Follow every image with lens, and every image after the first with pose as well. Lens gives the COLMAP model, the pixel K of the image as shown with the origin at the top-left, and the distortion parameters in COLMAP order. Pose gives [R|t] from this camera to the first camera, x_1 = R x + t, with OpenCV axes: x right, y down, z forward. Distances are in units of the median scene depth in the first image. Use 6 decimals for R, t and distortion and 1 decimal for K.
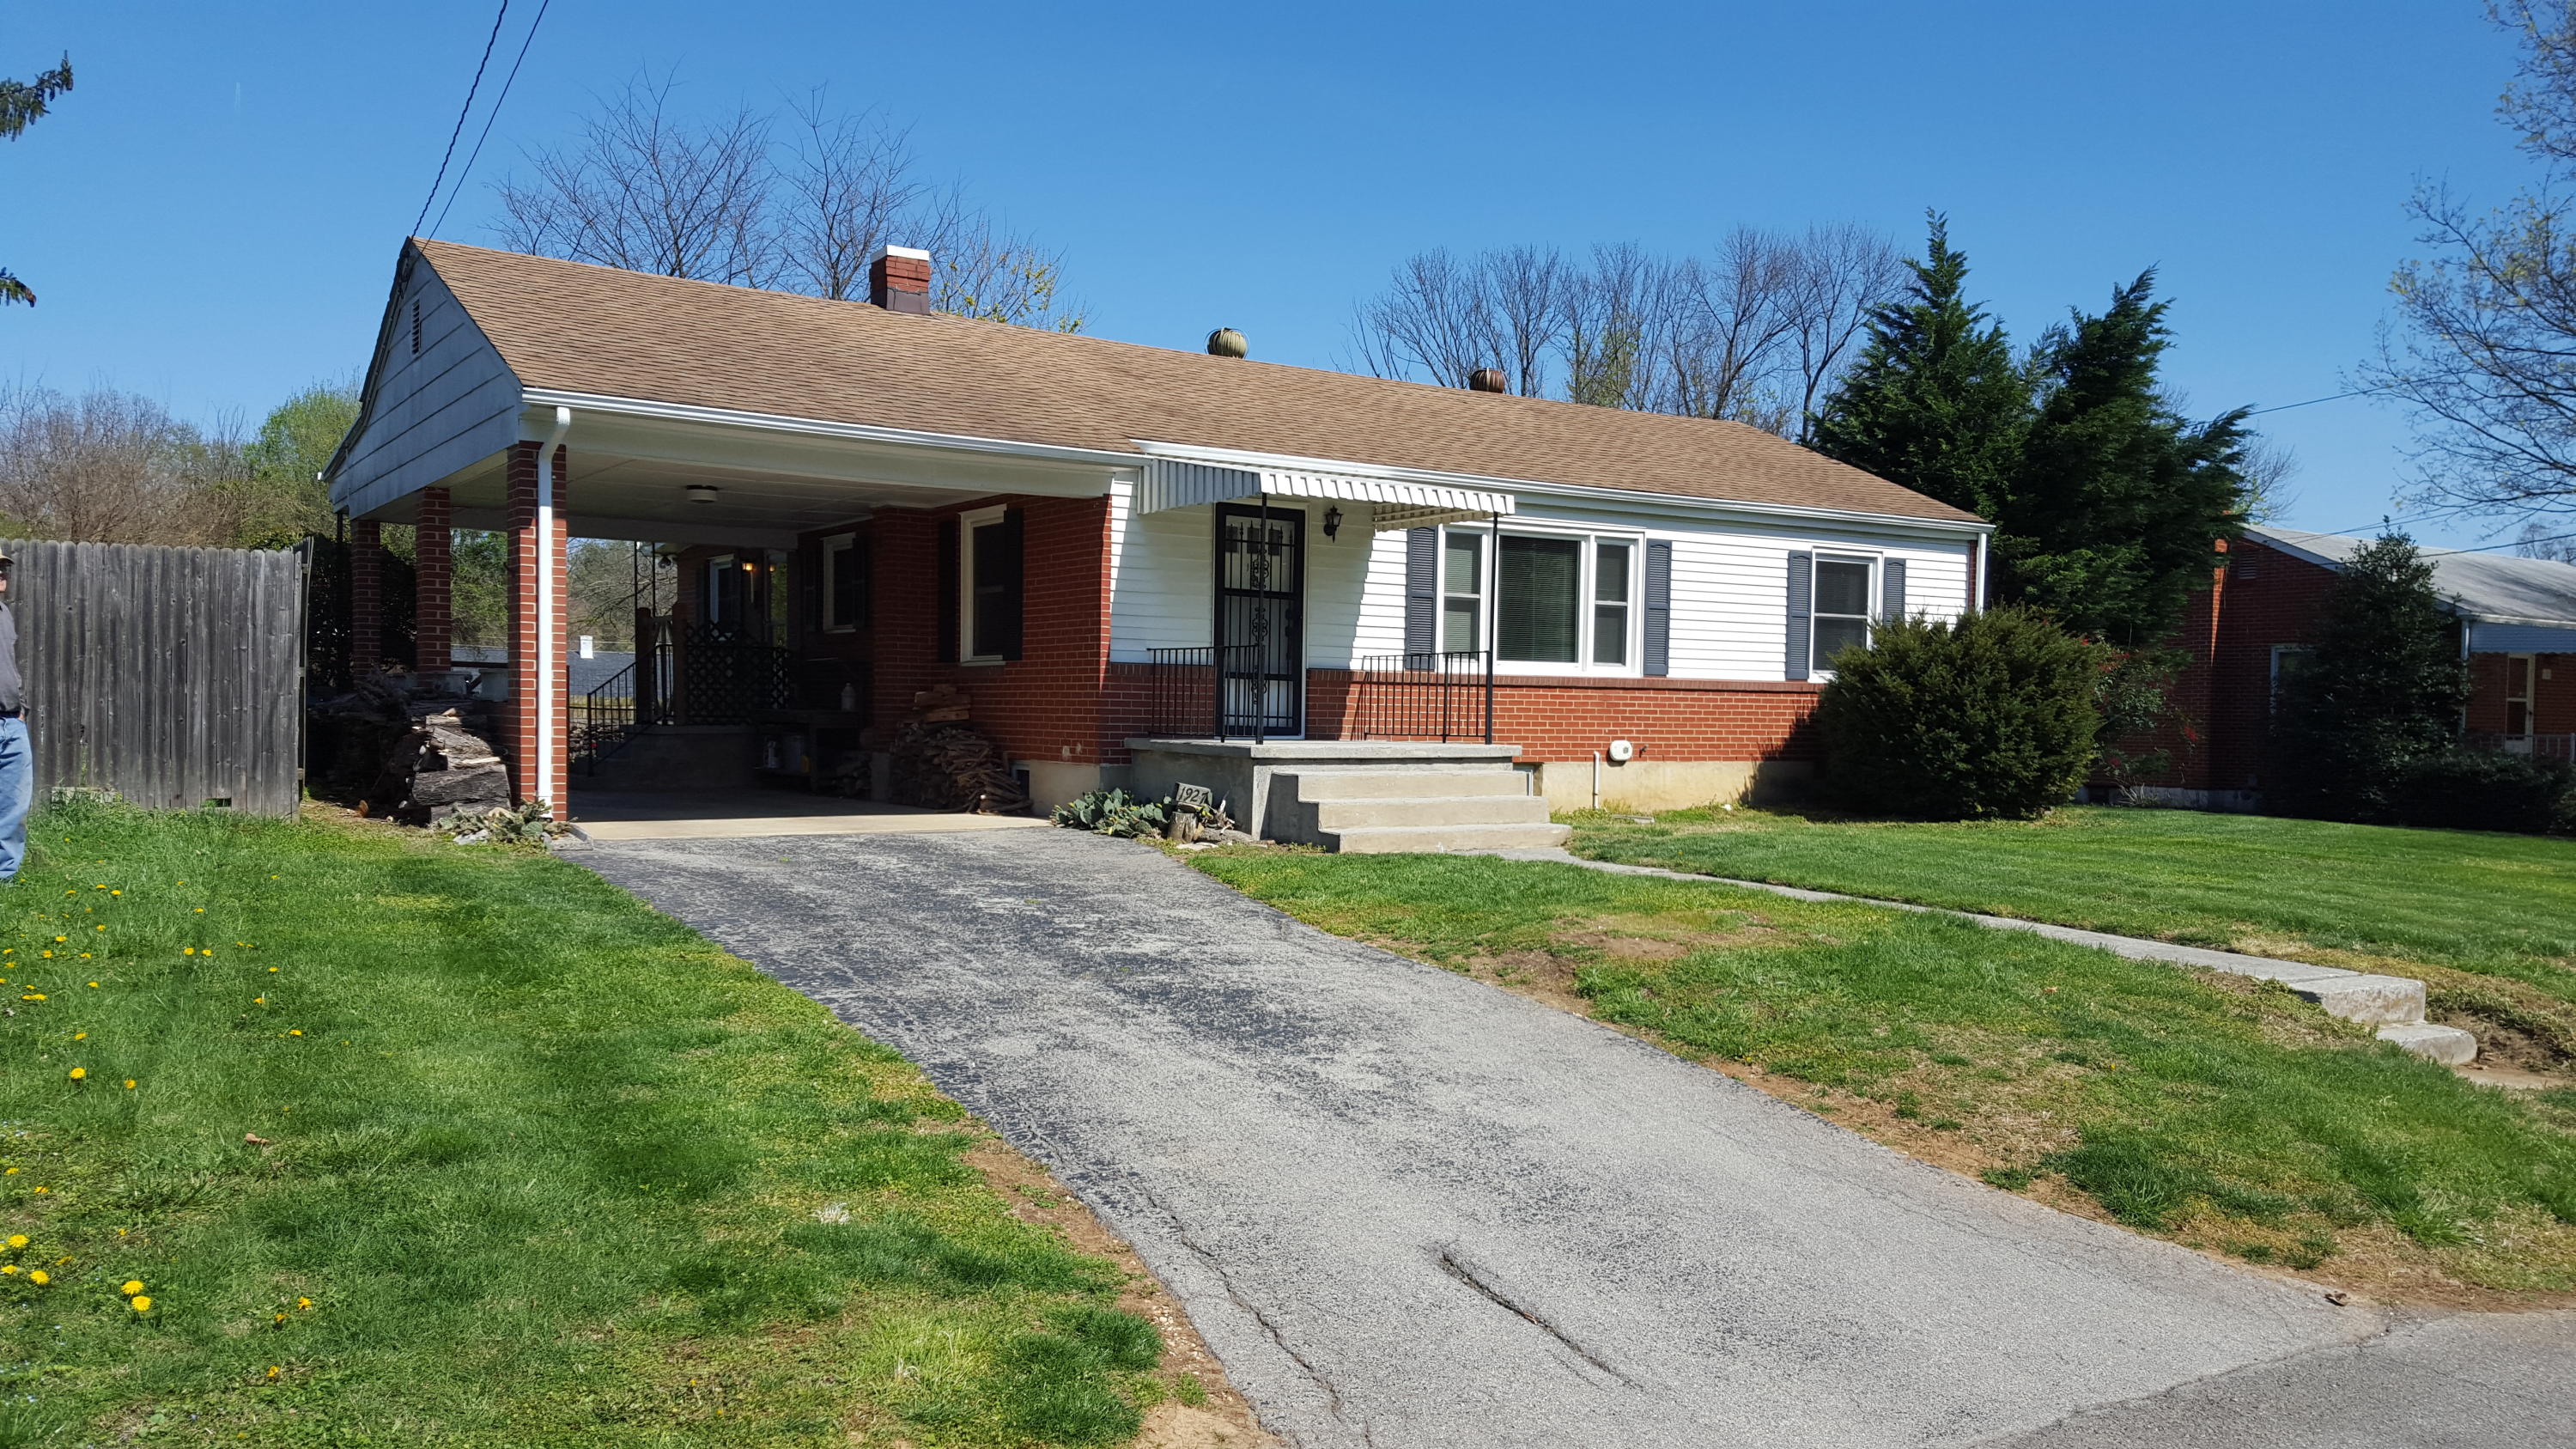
lens RADIAL K [[2060.7, 0, 1285.7], [0, 2060.7, 737.6], [0, 0, 1]] dist [0.095116, 0.001141]
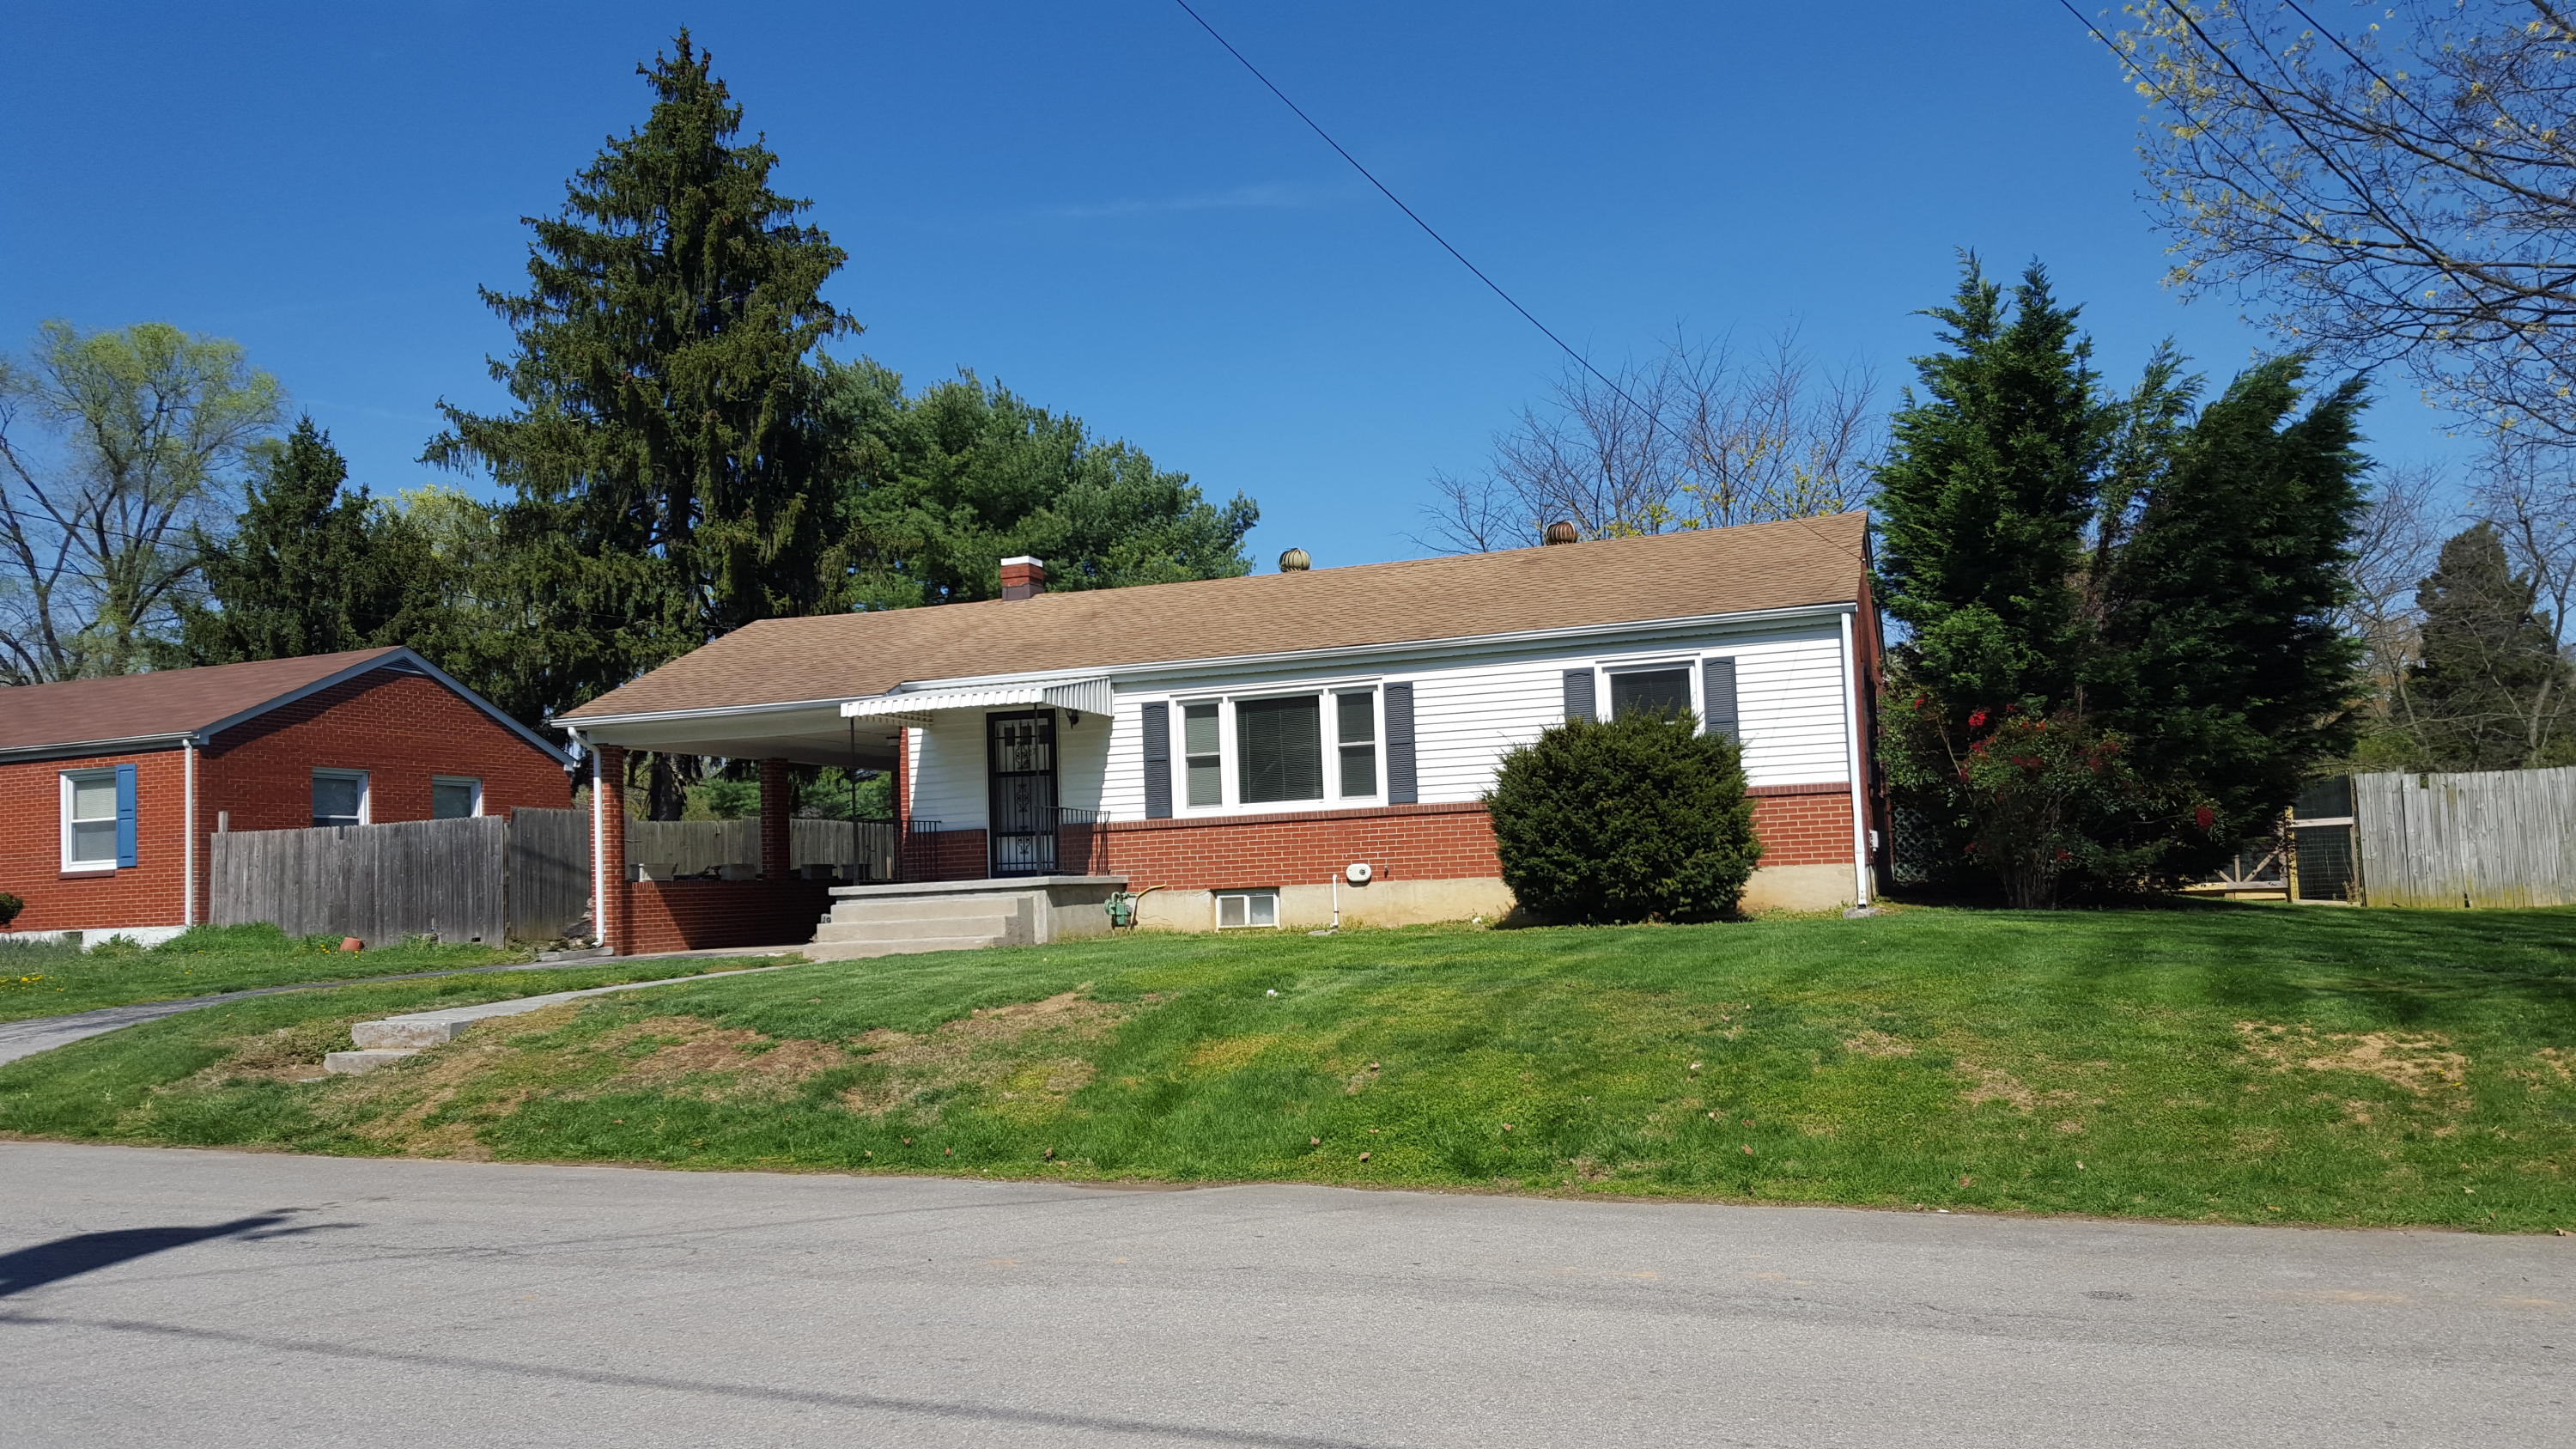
lens RADIAL K [[1907.8, 0, 1285.5], [0, 1907.8, 725.9], [0, 0, 1]] dist [0.014181, 0.001882]
pose [[0.595324, -0.110164, -0.795897, 0.981008], [0.039618, 0.993376, -0.107864, 0.037754], [0.802508, 0.032683, 0.595745, 0.339405]]
